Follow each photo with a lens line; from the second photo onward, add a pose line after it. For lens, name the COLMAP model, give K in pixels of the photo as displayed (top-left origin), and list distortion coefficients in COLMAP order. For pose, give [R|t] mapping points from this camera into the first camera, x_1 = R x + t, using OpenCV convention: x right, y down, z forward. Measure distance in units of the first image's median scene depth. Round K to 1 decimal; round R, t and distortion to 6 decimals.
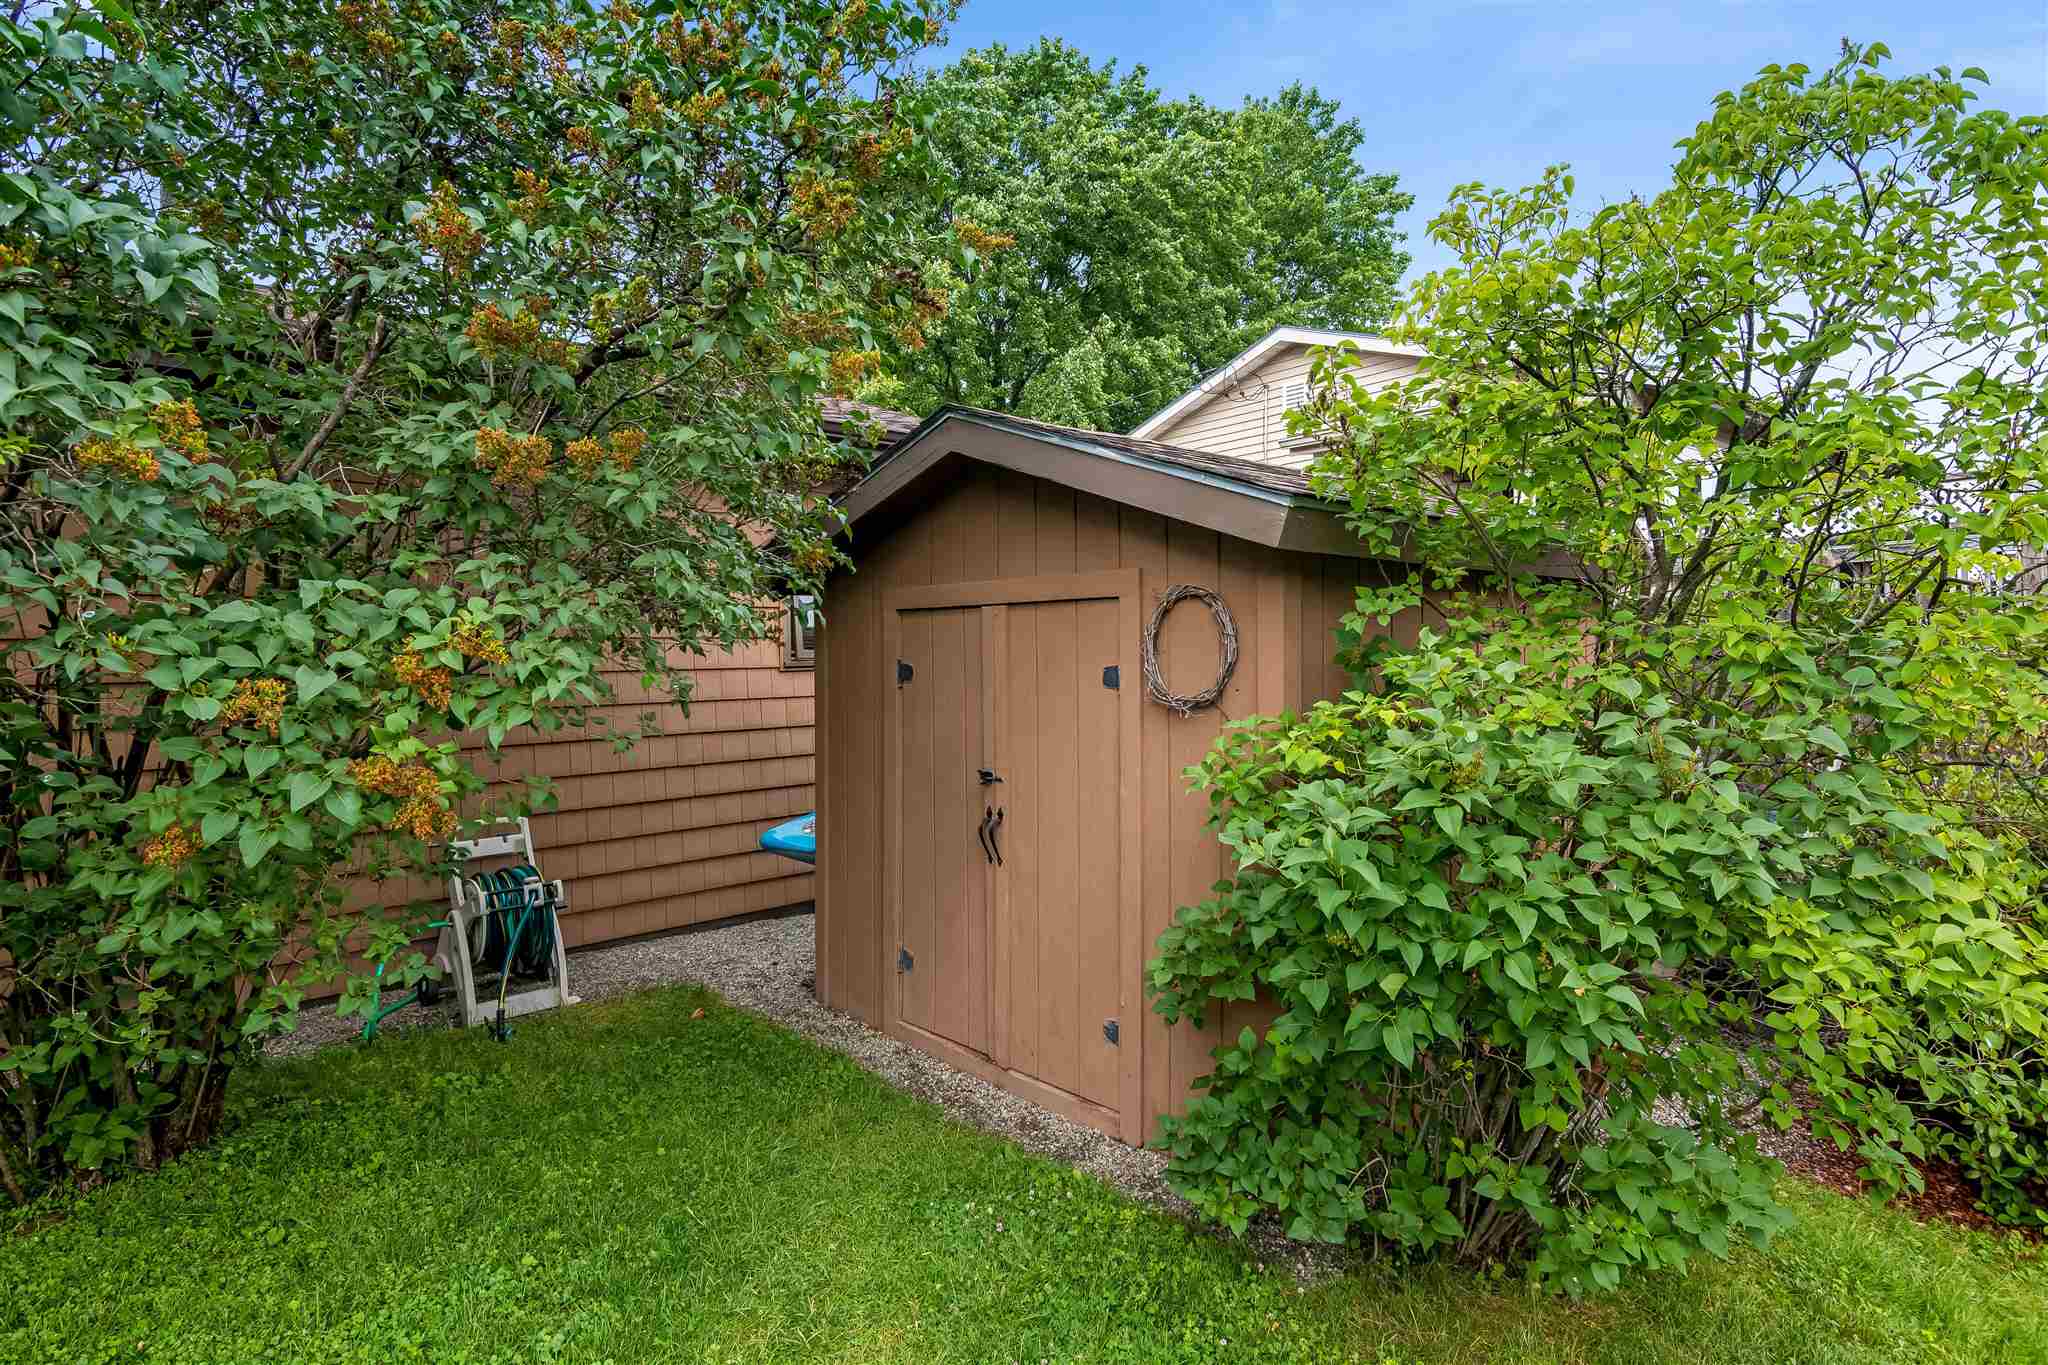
lens RADIAL K [[1062.1, 0, 1019.9], [0, 1062.1, 681.3], [0, 0, 1]] dist [-0.000636, -0.000047]
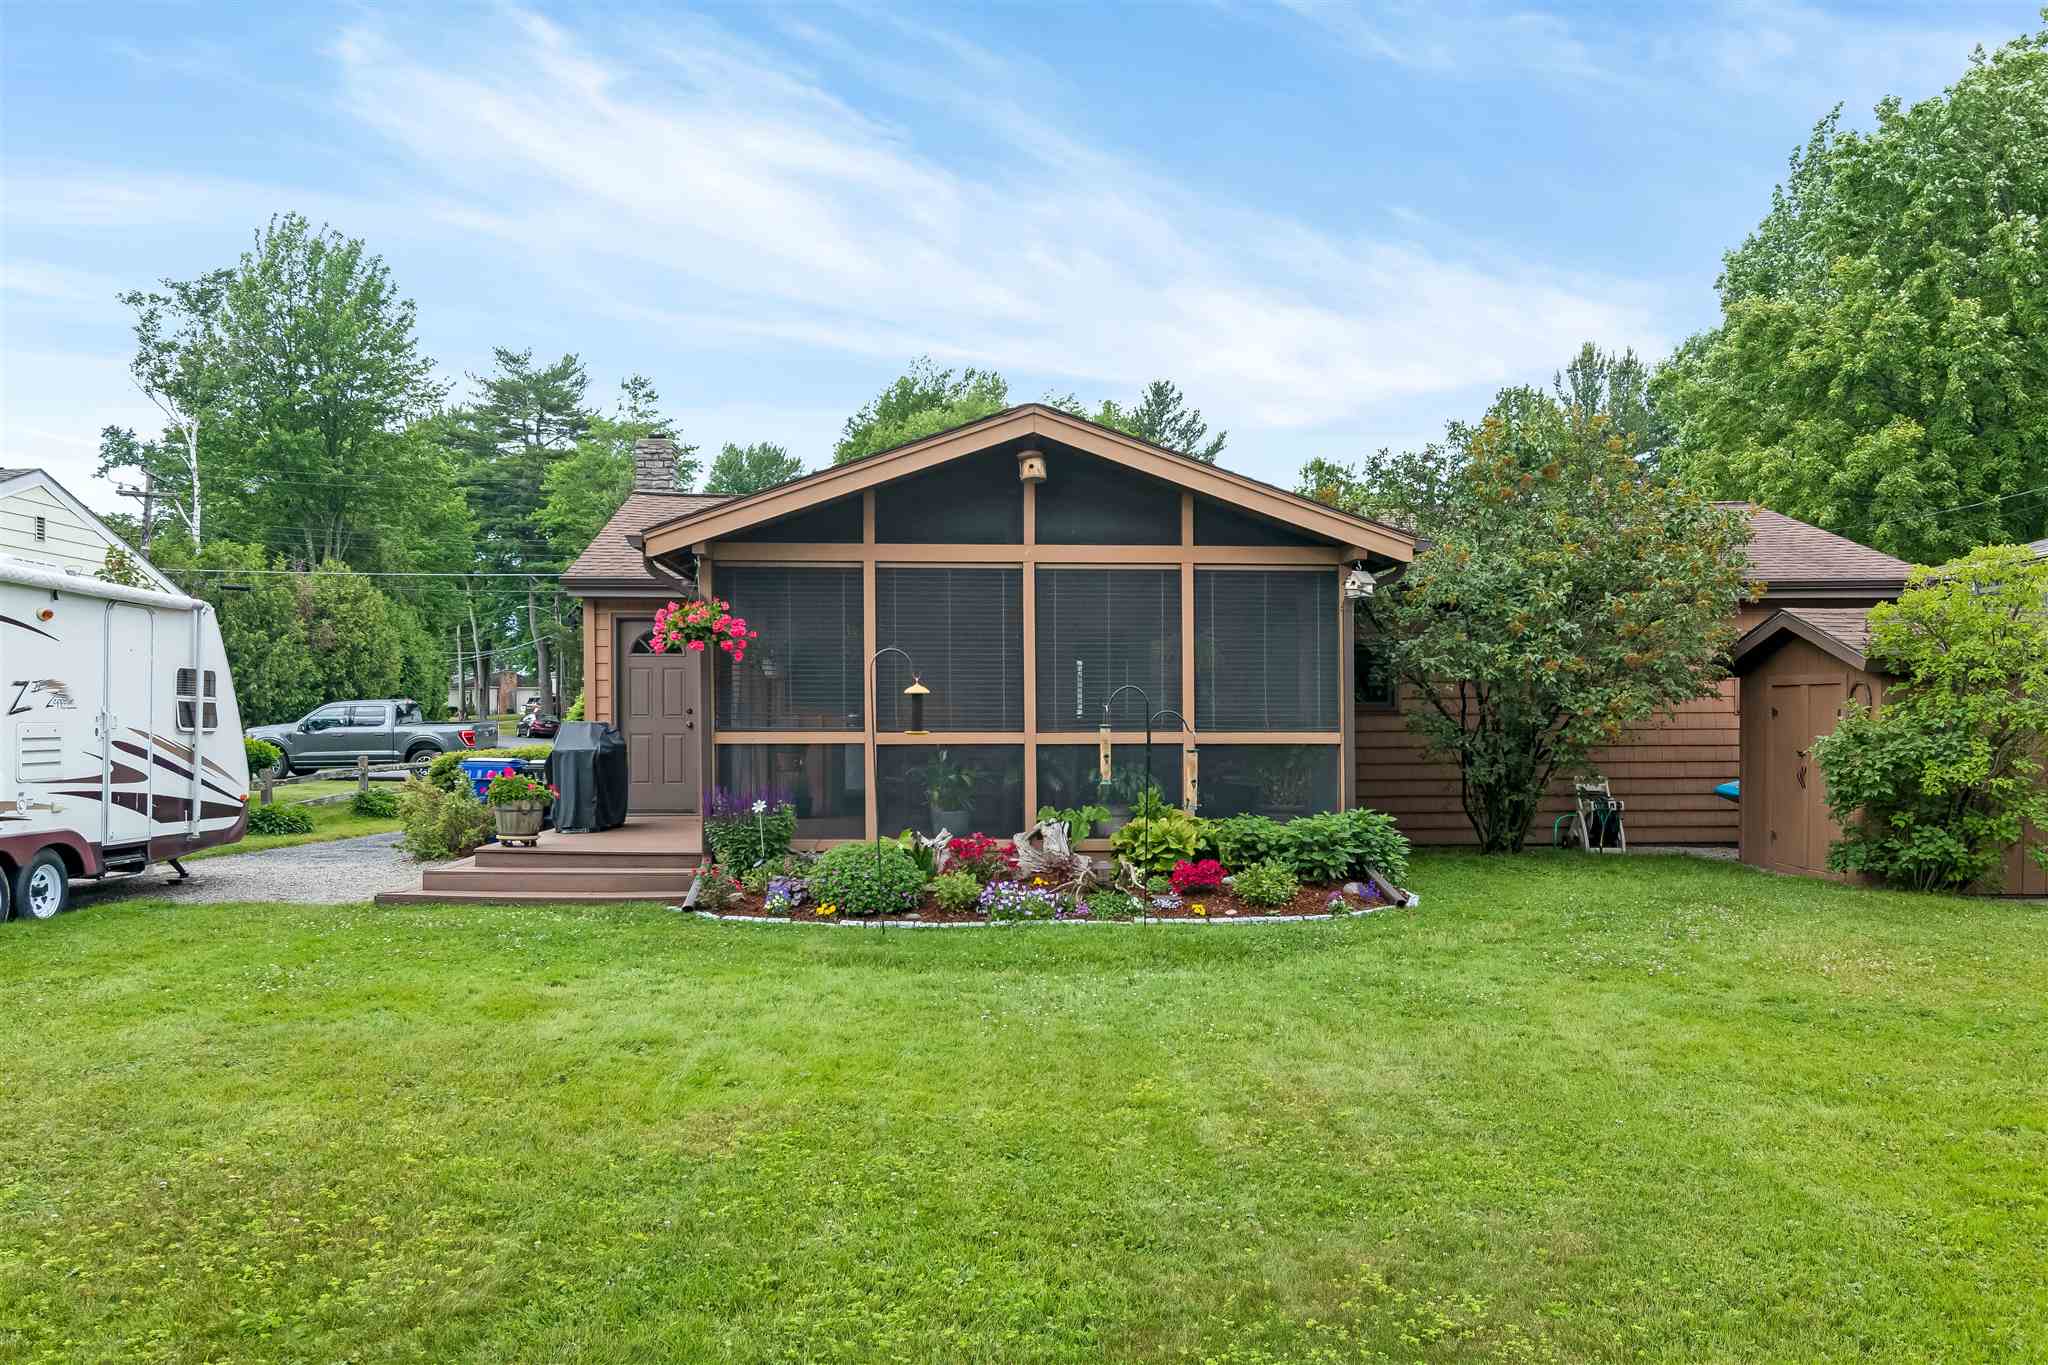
lens RADIAL K [[1649.7, 0, 1021.5], [0, 1649.7, 691.0], [0, 0, 1]] dist [0.008834, 0.001883]
pose [[0.761968, -0.005289, -0.647593, 0.990568], [-0.021661, 0.999199, -0.033647, 0.102995], [0.647252, 0.039666, 0.761243, -2.857547]]
